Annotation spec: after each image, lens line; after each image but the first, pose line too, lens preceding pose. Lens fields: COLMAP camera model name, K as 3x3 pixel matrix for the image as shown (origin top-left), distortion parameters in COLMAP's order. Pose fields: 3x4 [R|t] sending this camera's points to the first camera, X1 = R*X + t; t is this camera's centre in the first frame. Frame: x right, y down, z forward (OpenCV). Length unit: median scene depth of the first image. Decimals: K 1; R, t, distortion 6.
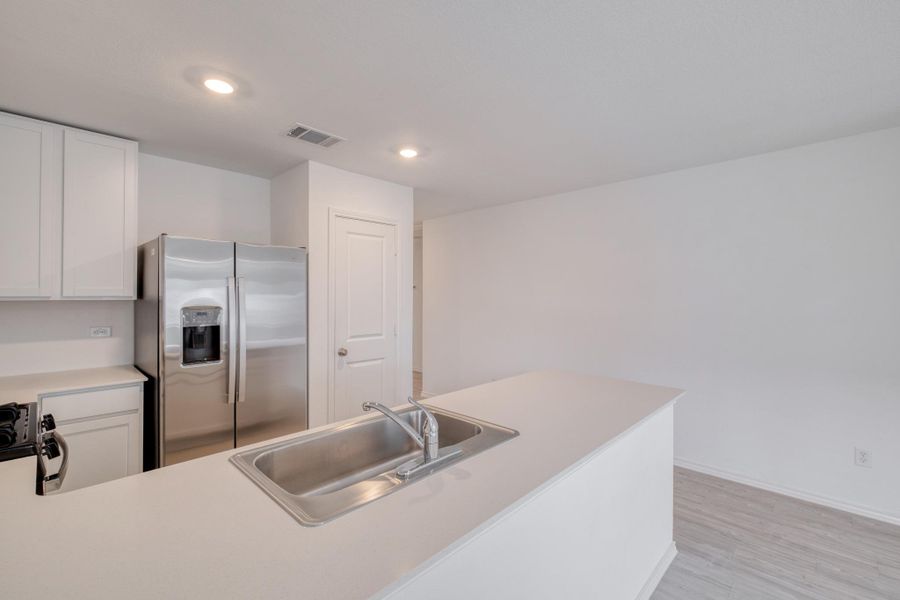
lens RADIAL K [[389.3, 0, 453.9], [0, 389.3, 295.0], [0, 0, 1]] dist [0.002652, -0.002418]
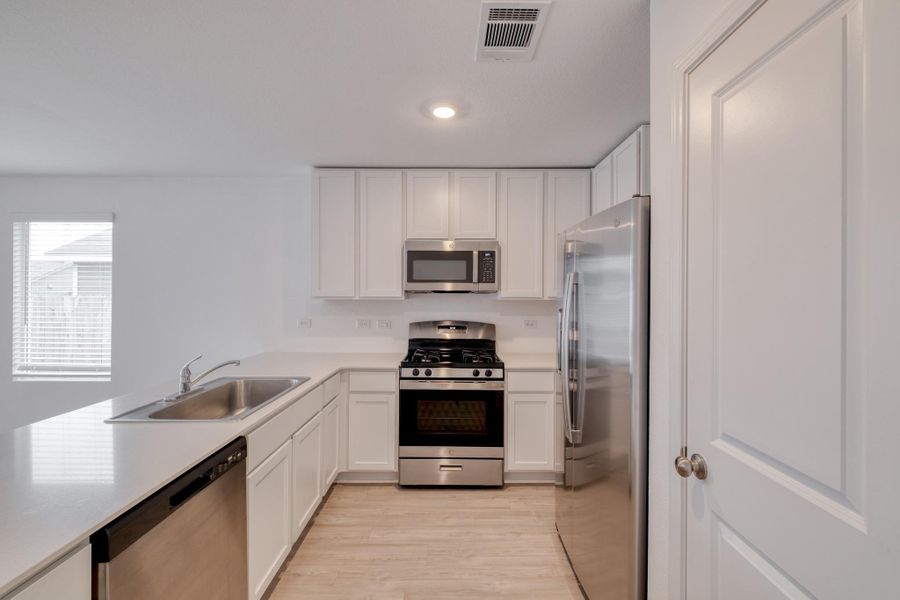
lens RADIAL K [[389.3, 0, 447.2], [0, 389.3, 296.9], [0, 0, 1]] dist [0.002652, -0.002418]
pose [[-0.727410, -0.003414, -0.686194, 0.119655], [-0.005774, 0.999983, 0.001145, 0.002944], [0.686178, 0.004795, -0.727417, 1.326811]]
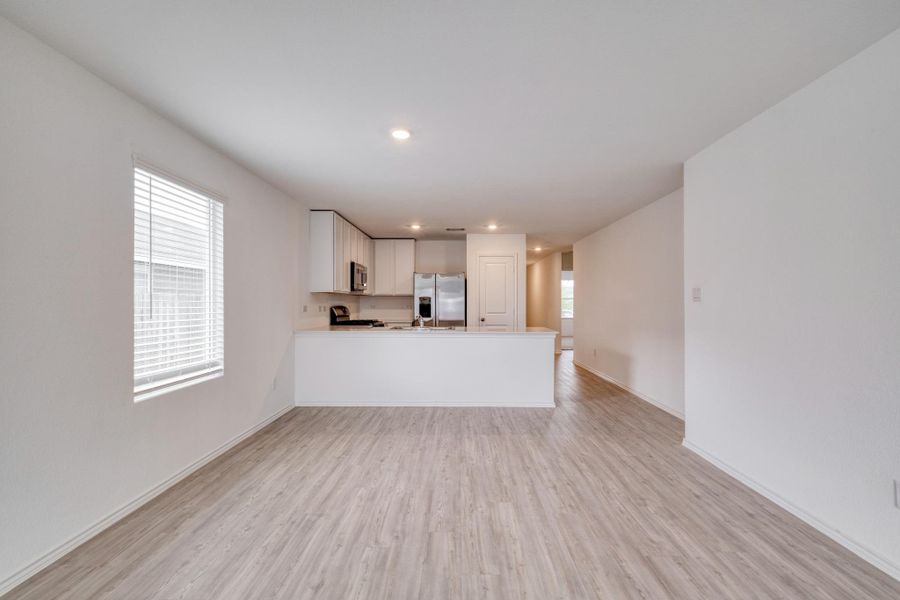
lens RADIAL K [[389.3, 0, 455.9], [0, 389.3, 297.8], [0, 0, 1]] dist [0.002652, -0.002418]
pose [[0.683733, -0.012469, -0.729626, 1.420676], [0.001877, 0.999881, -0.015328, 0.071666], [0.729730, 0.009111, 0.683675, -0.688249]]
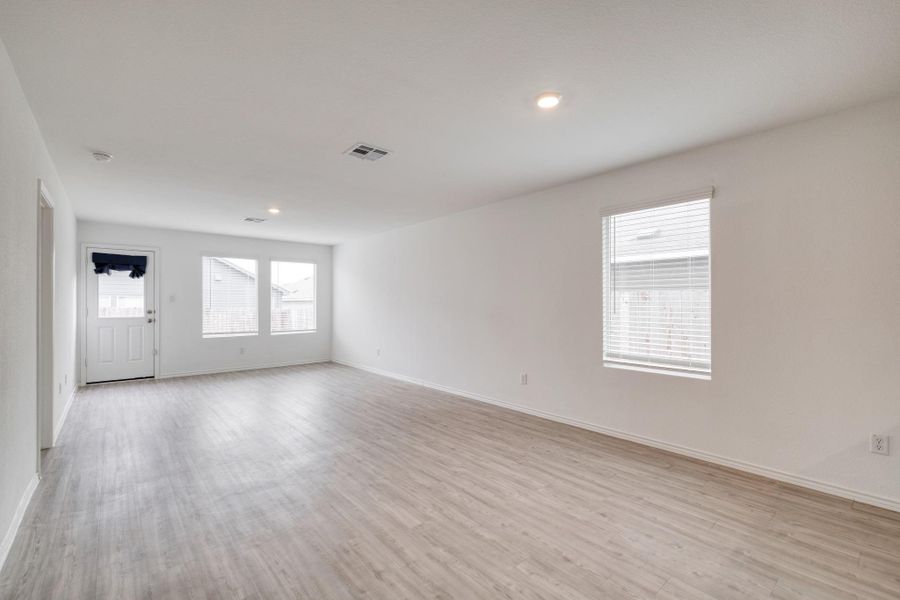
lens RADIAL K [[389.3, 0, 452.8], [0, 389.3, 300.2], [0, 0, 1]] dist [0.002652, -0.002418]
pose [[-0.995005, -0.000849, 0.099822, 0.675880], [-0.001550, 0.999975, -0.006941, 0.068529], [-0.099814, -0.007061, -0.994981, 0.822002]]
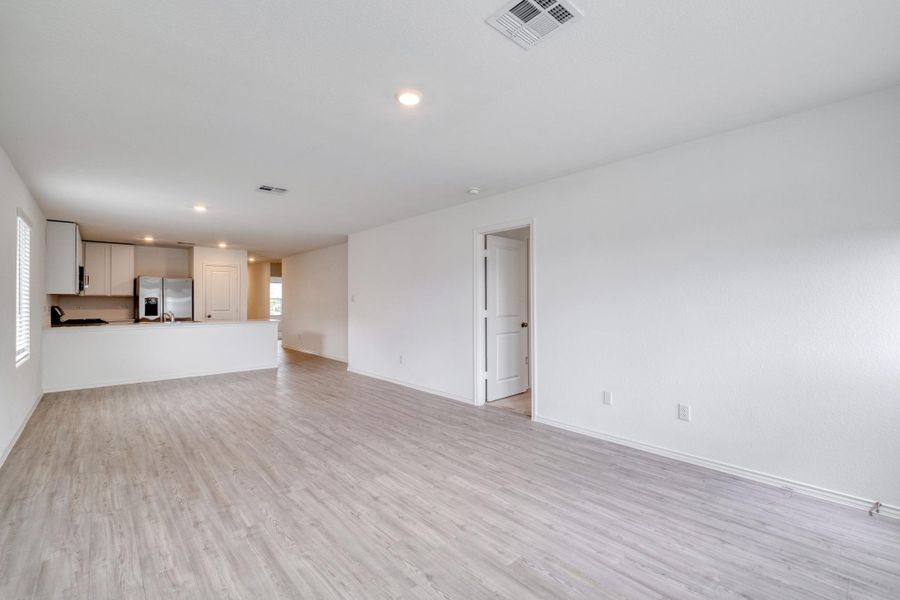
lens RADIAL K [[389.3, 0, 450.6], [0, 389.3, 297.4], [0, 0, 1]] dist [0.002652, -0.002418]
pose [[0.997026, -0.008266, -0.076622, 1.901521], [0.007566, 0.999927, -0.009420, 0.069571], [0.076694, 0.008812, 0.997016, -1.860218]]
